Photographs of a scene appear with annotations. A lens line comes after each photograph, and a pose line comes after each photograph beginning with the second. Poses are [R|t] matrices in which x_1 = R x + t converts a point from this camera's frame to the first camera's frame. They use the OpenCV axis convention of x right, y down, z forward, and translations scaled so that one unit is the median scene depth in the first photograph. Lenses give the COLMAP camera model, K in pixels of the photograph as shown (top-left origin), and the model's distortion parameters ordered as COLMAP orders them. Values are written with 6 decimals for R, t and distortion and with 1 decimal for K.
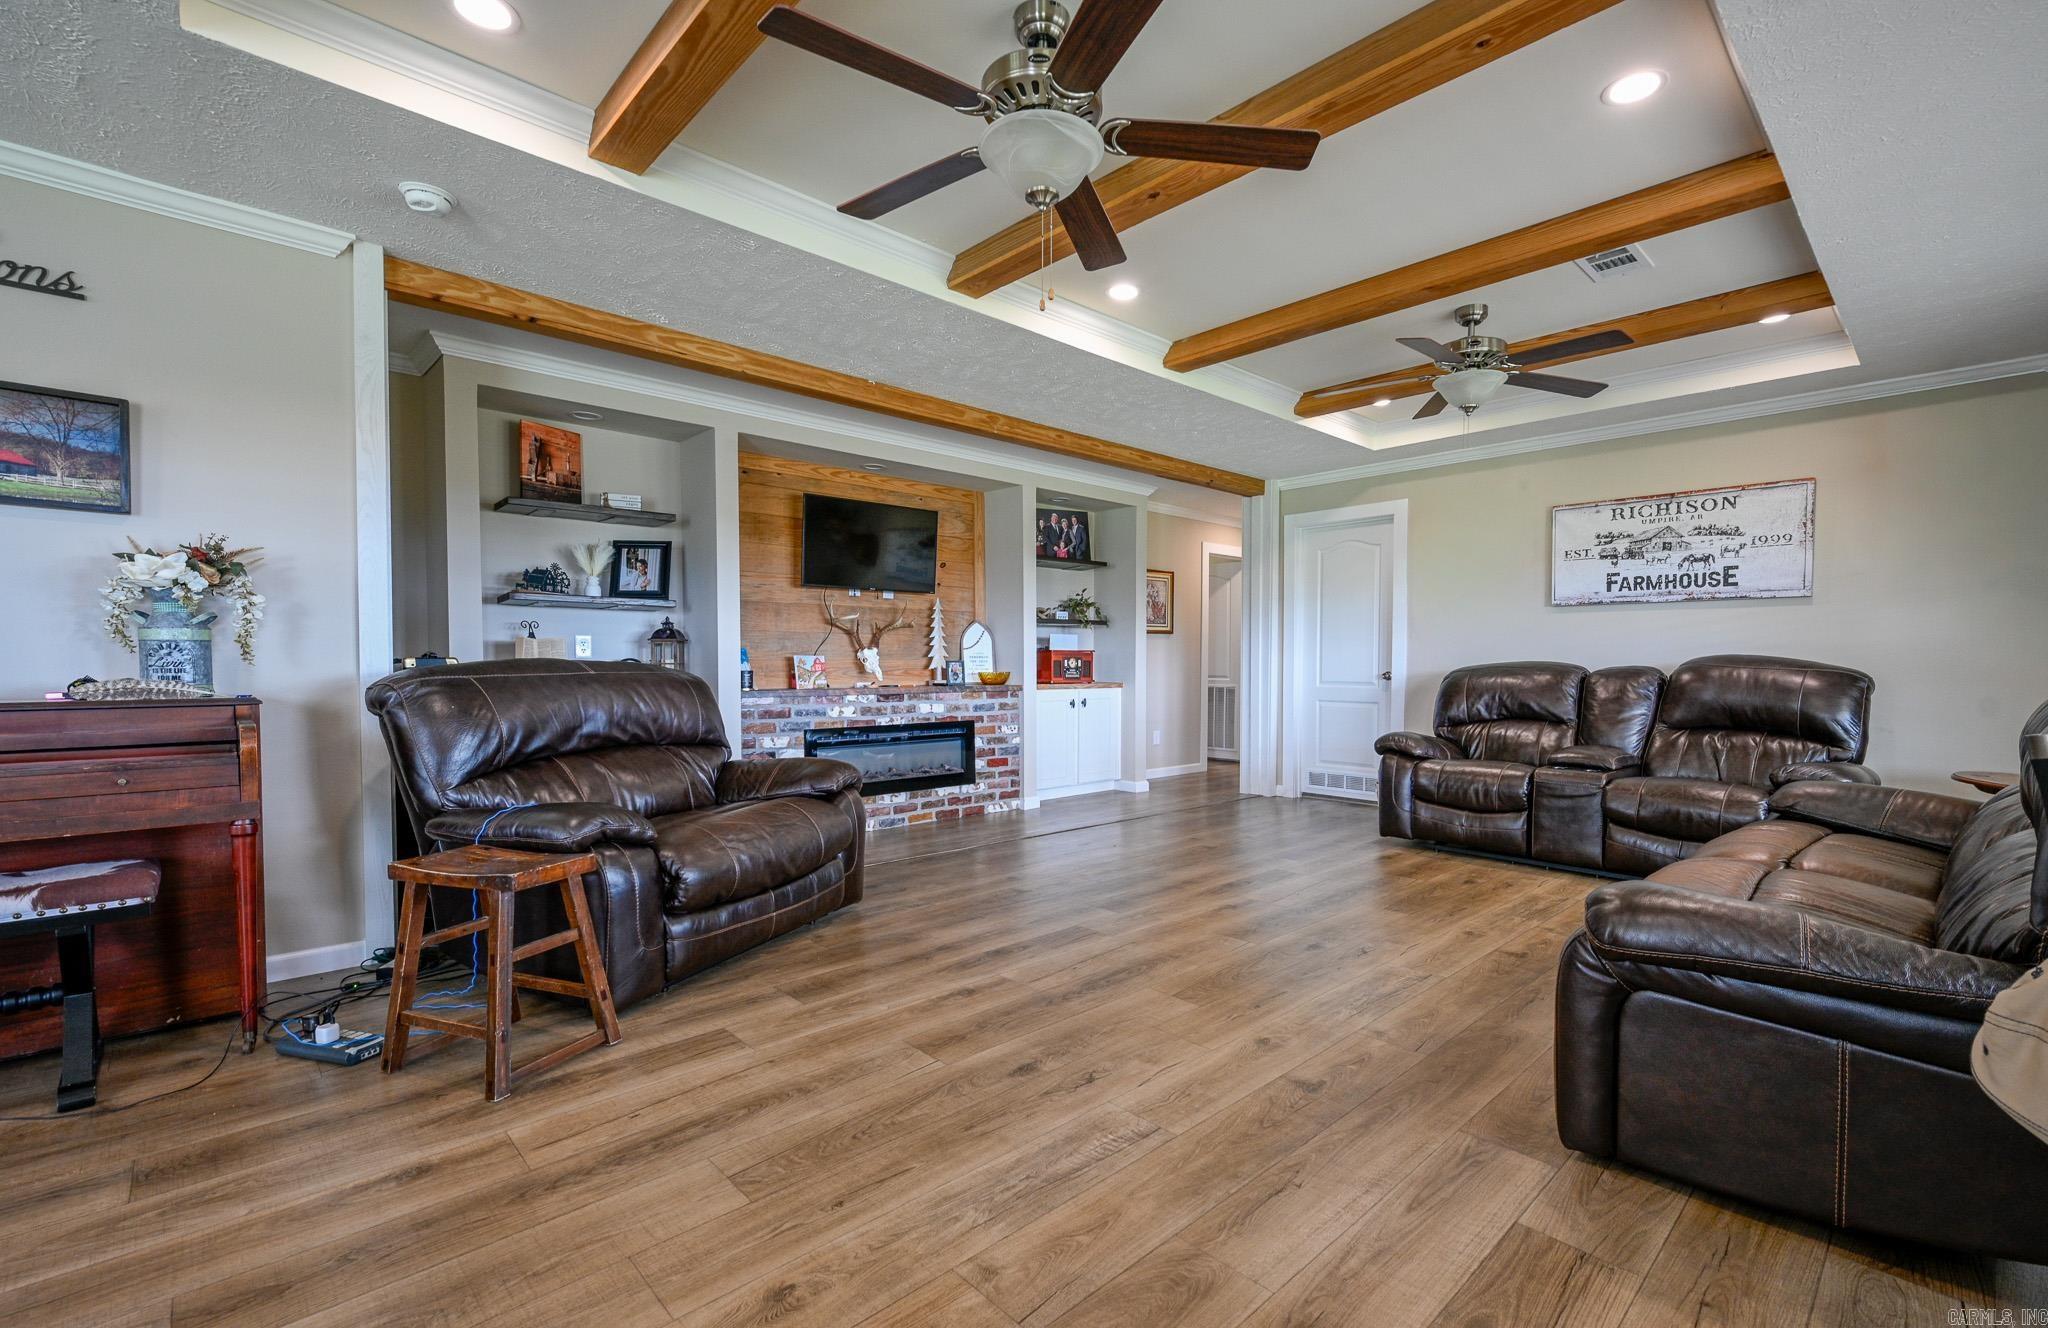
lens RADIAL K [[920.0, 0, 1024.0], [0, 920.0, 664.0], [0, 0, 1]] dist [0.015543, 0.000191]
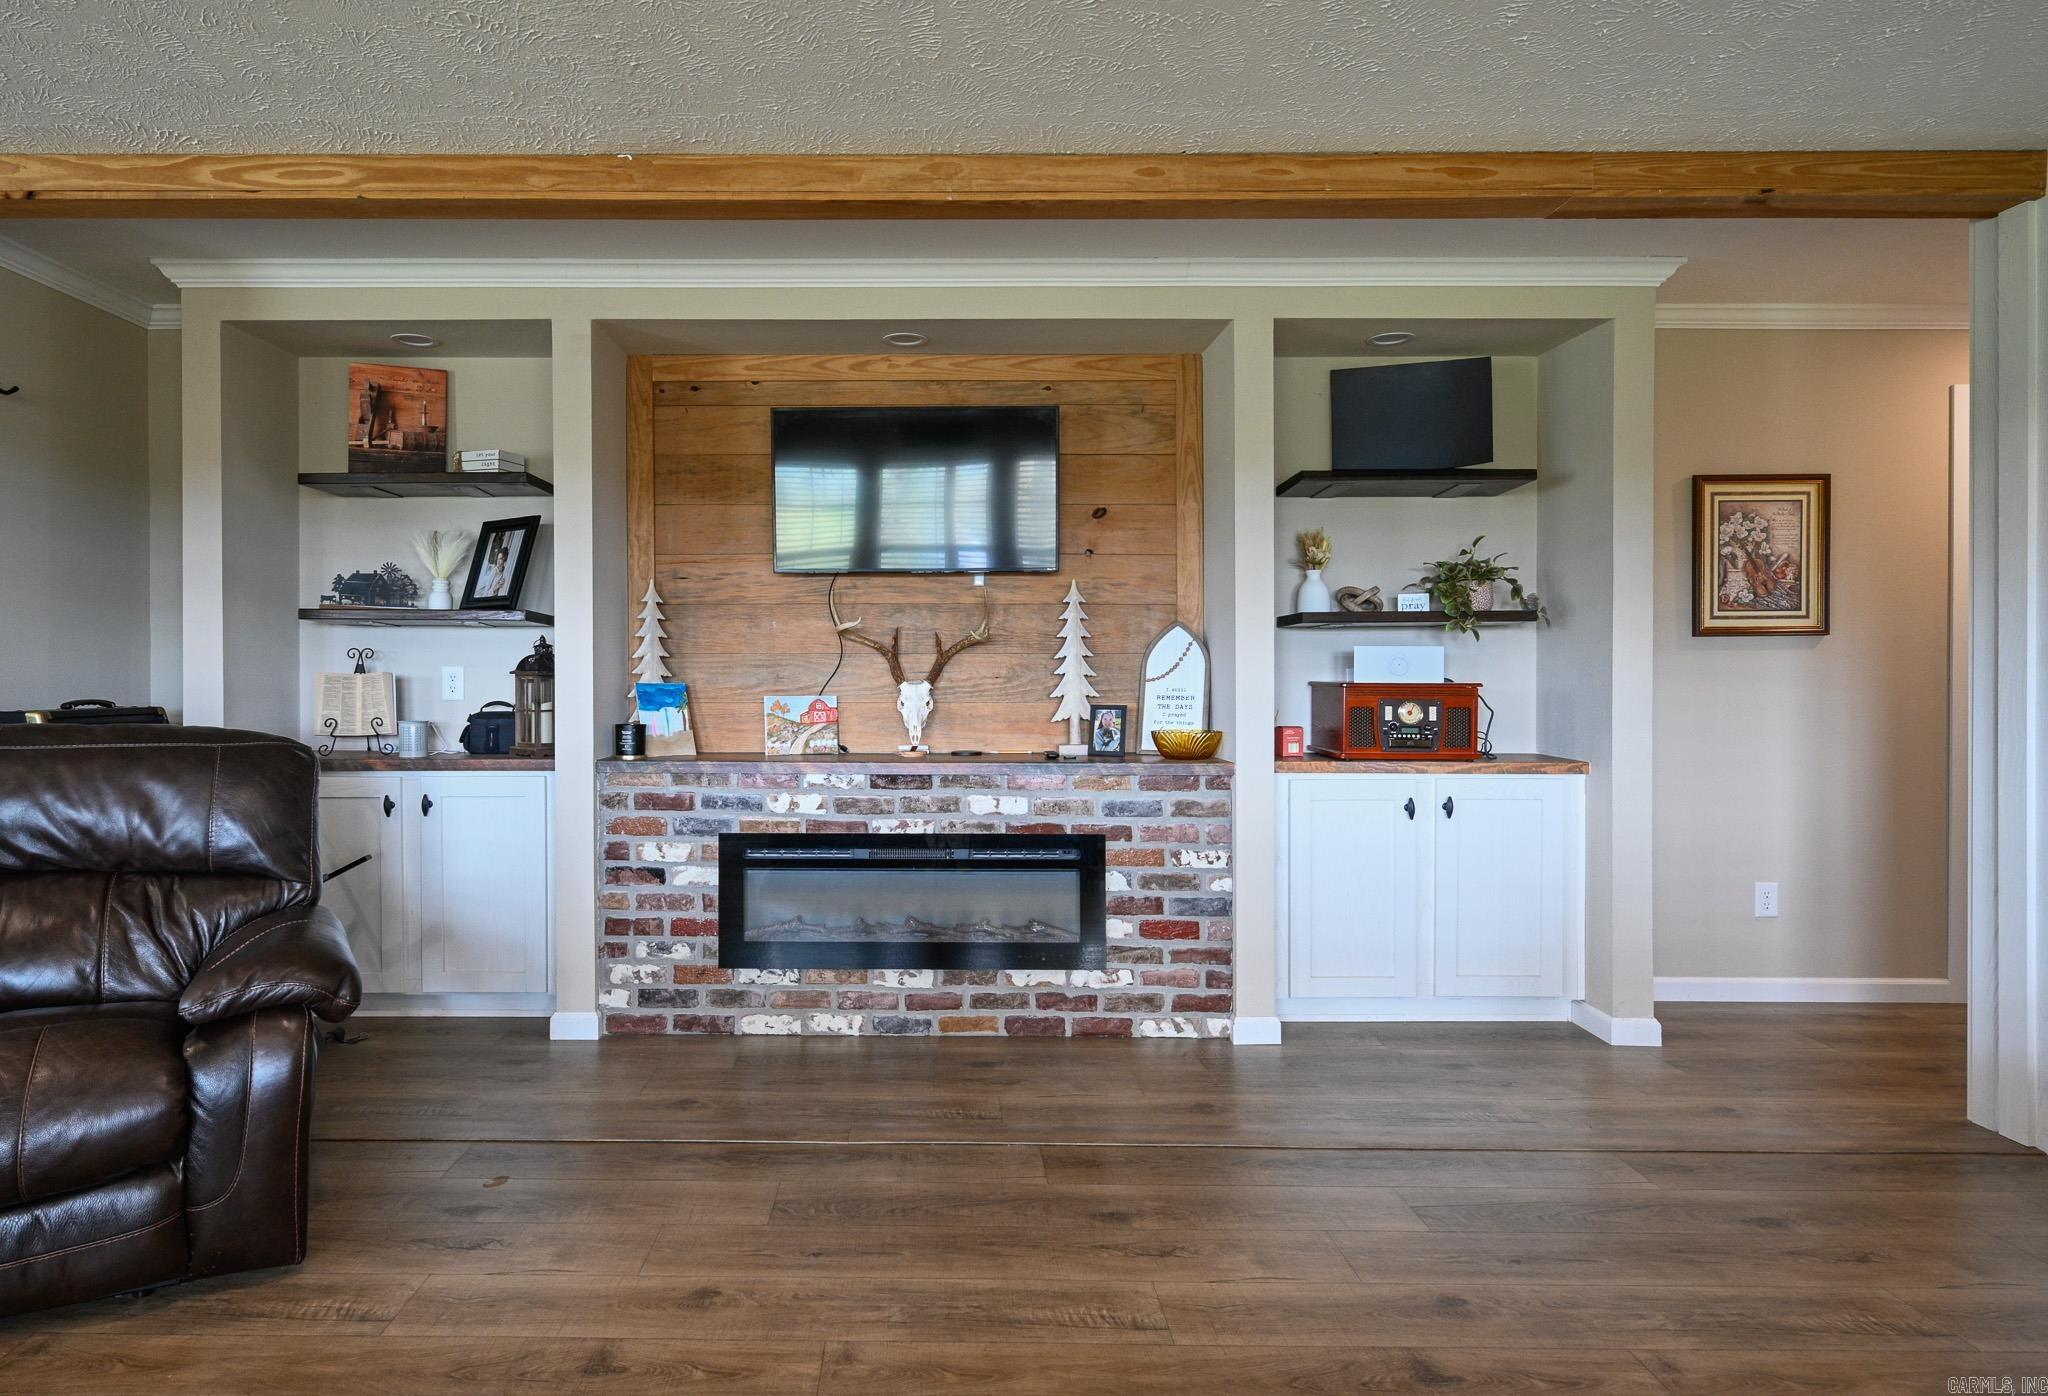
lens RADIAL K [[1089.2, 0, 1025.2], [0, 1089.2, 645.8], [0, 0, 1]] dist [0.001169, 0.000117]
pose [[0.726729, -0.004801, -0.686908, 0.309460], [-0.000281, 0.999973, -0.007287, -0.032894], [0.686925, 0.005488, 0.726708, 0.581200]]
